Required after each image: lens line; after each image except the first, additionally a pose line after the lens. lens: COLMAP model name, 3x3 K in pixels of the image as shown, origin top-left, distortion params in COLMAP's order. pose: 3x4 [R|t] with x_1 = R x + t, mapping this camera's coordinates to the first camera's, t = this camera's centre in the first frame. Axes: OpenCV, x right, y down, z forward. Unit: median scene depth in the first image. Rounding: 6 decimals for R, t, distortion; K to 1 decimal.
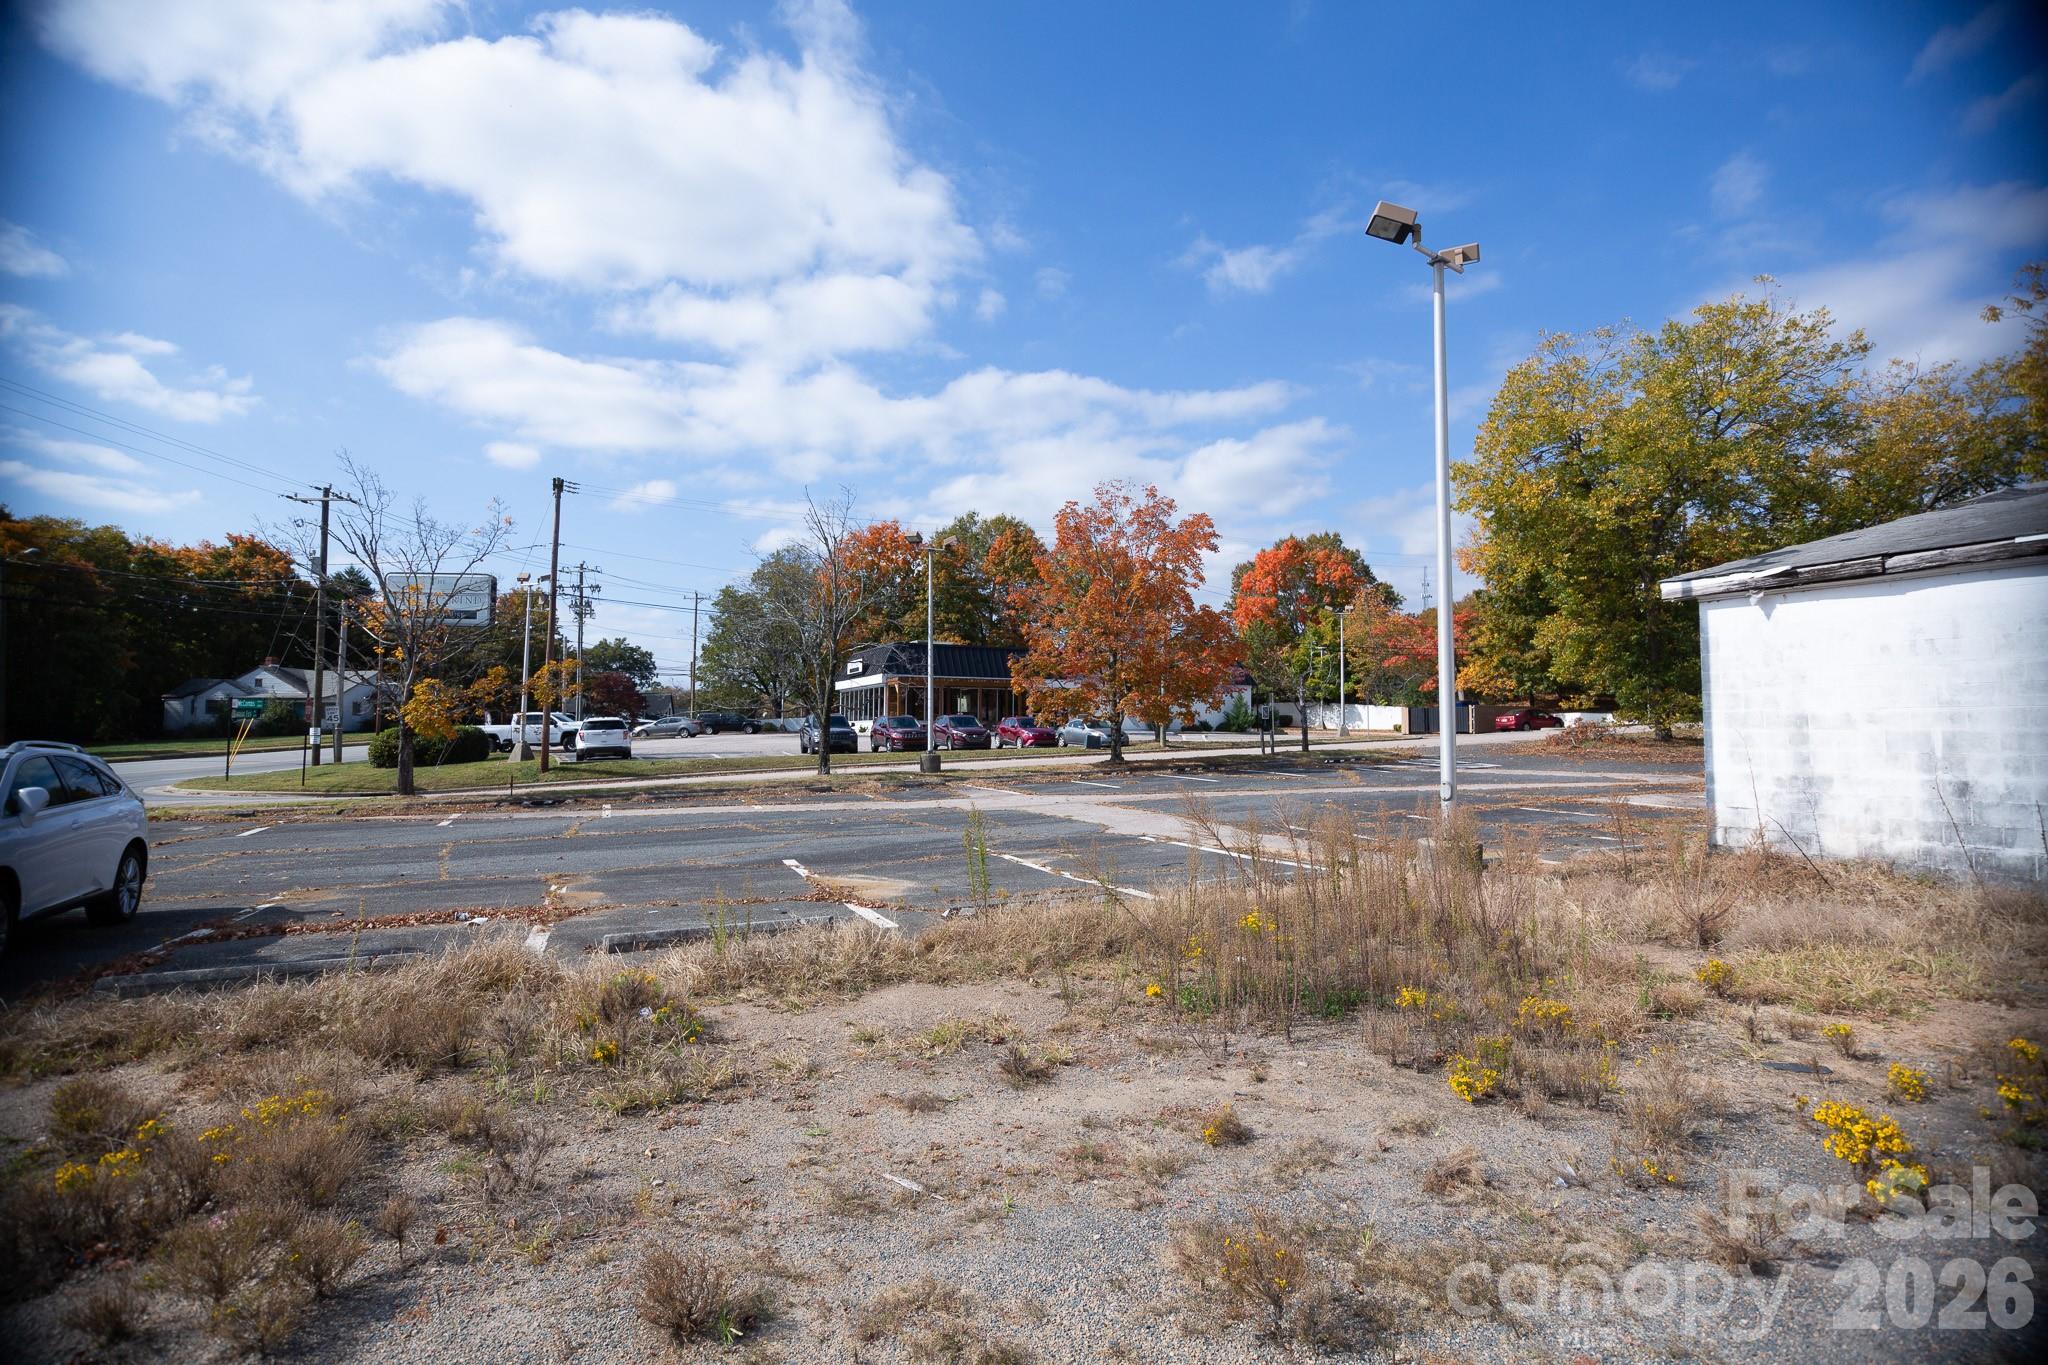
lens RADIAL K [[1018.9, 0, 1025.0], [0, 1018.9, 674.8], [0, 0, 1]] dist [0.009000, 0.002444]
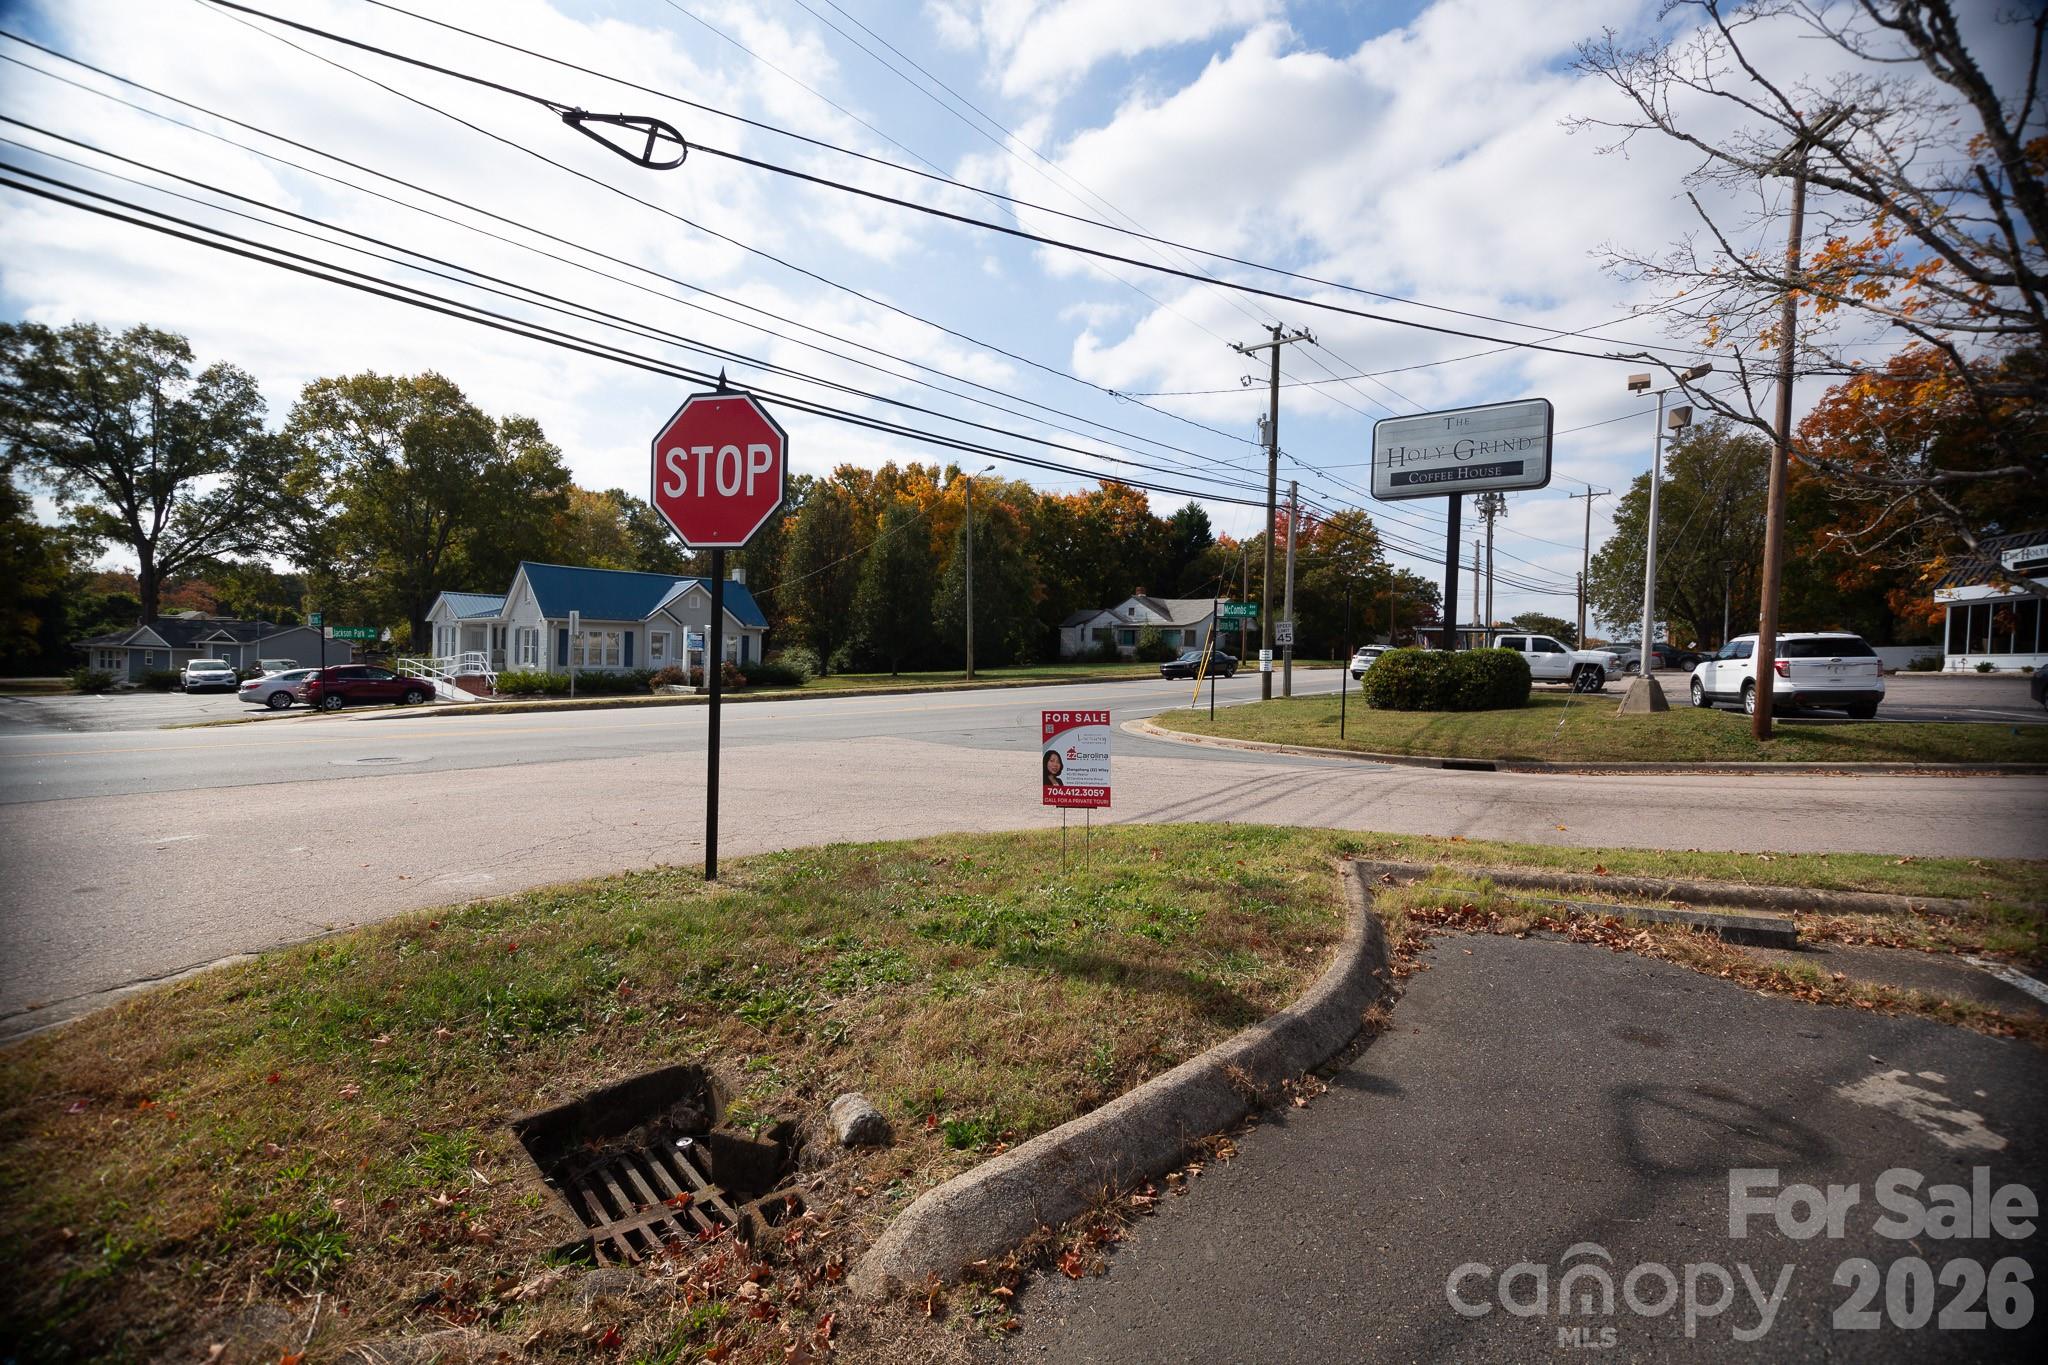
lens RADIAL K [[894.7, 0, 1025.9], [0, 894.7, 677.5], [0, 0, 1]] dist [0.005843, 0.000502]
pose [[0.766303, 0.026827, -0.641919, -0.370277], [0.016883, 0.997942, 0.061860, 0.025579], [0.642258, -0.058241, 0.764273, 0.345407]]
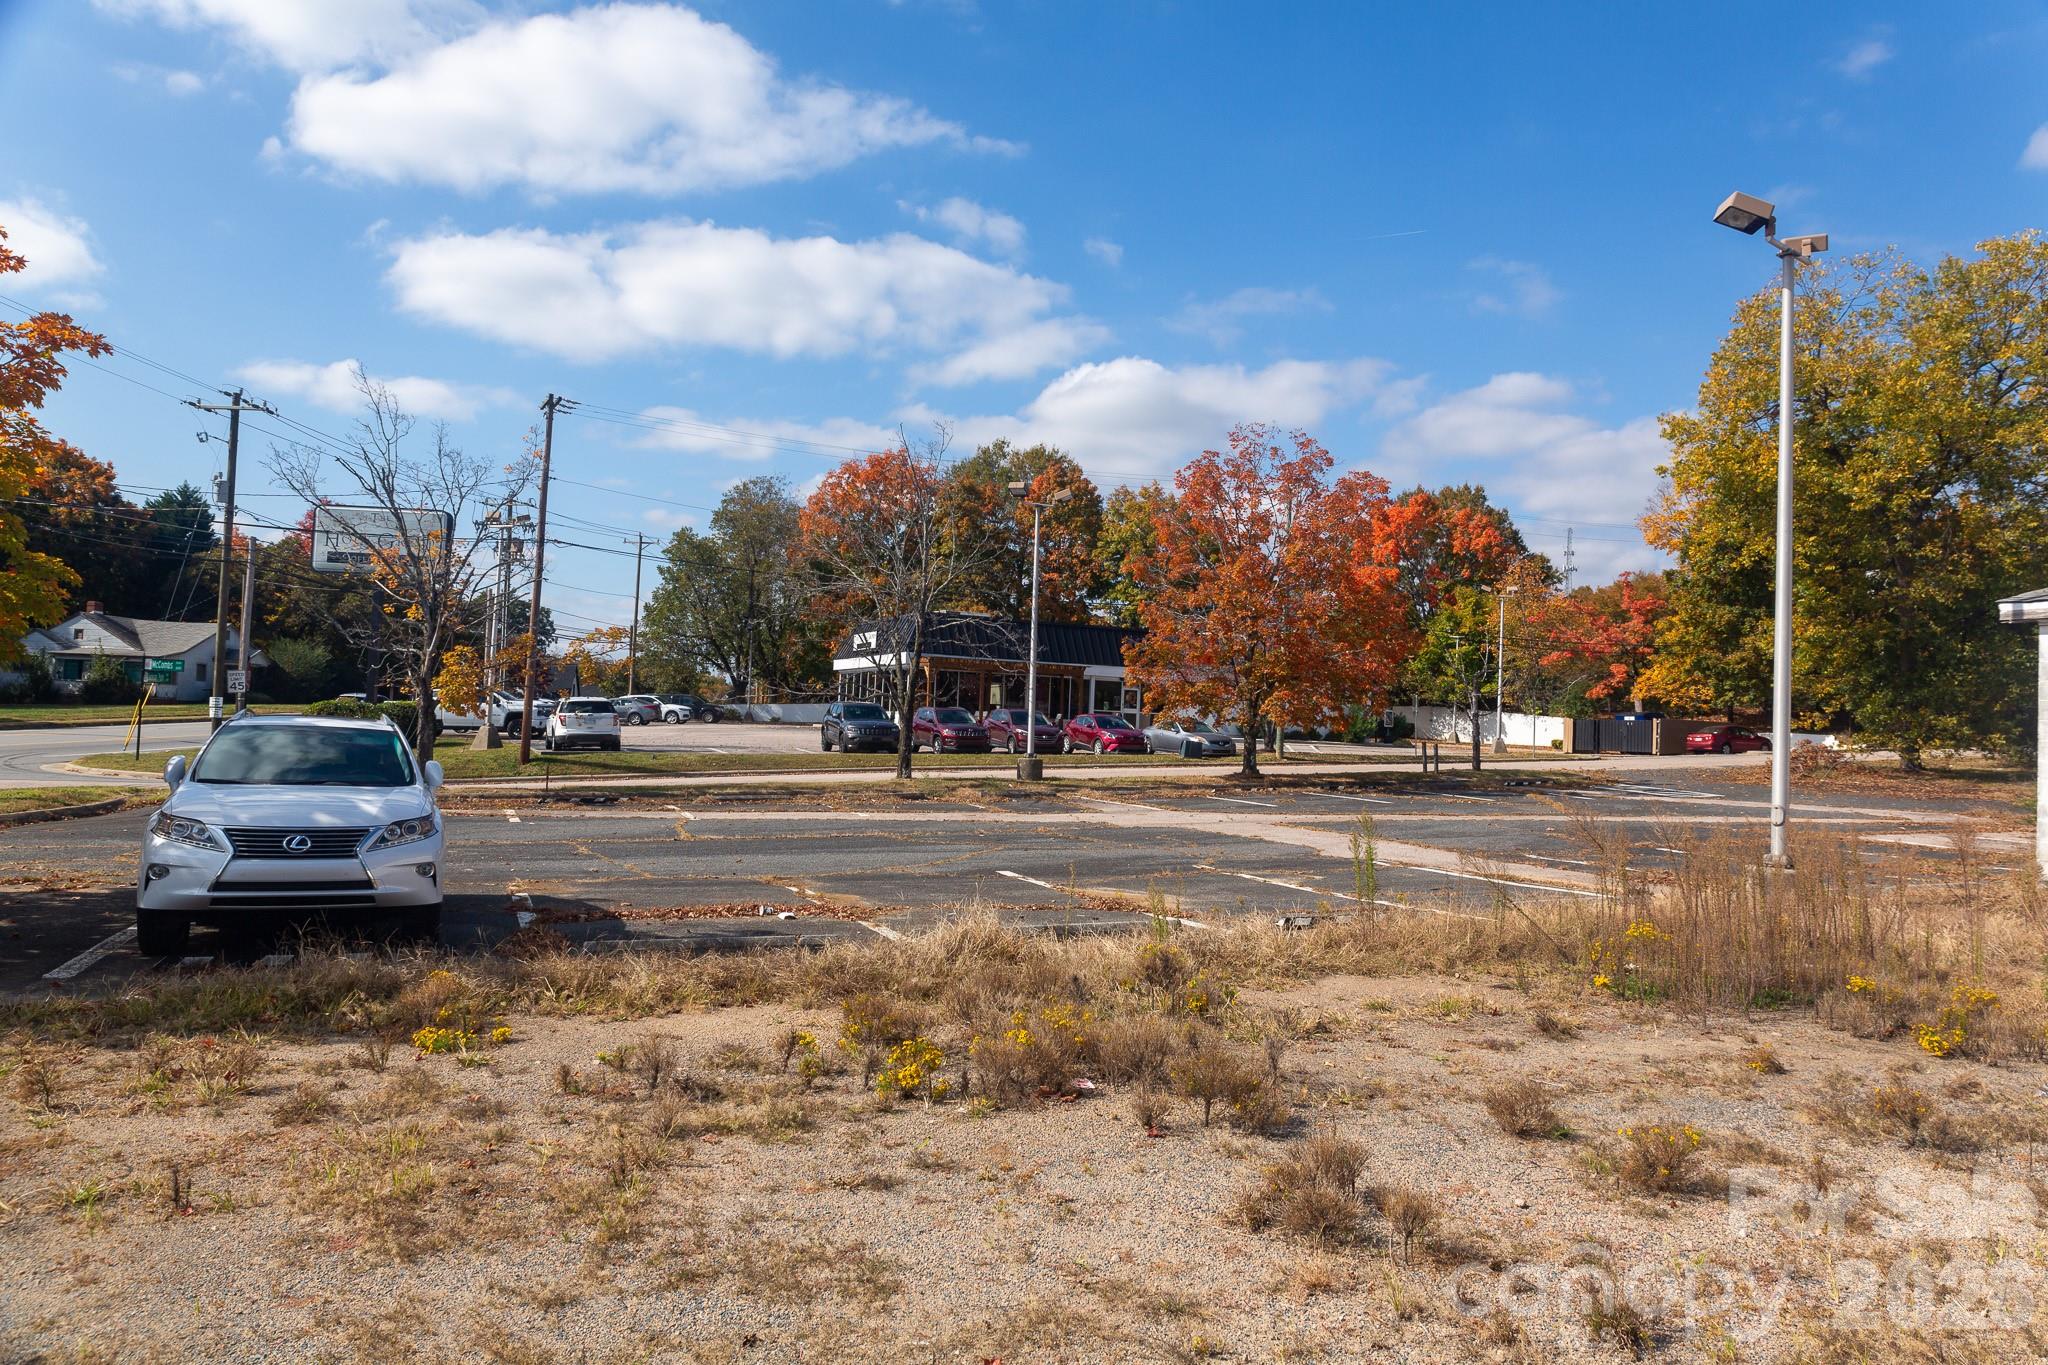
lens RADIAL K [[1384.2, 0, 1024.0], [0, 1384.2, 682.5], [0, 0, 1]] dist [0.003272, -0.017759]
pose [[0.999348, 0.034786, 0.009701, -0.074172], [-0.034978, 0.999182, 0.020294, -0.002902], [-0.008987, -0.020620, 0.999747, -0.068189]]
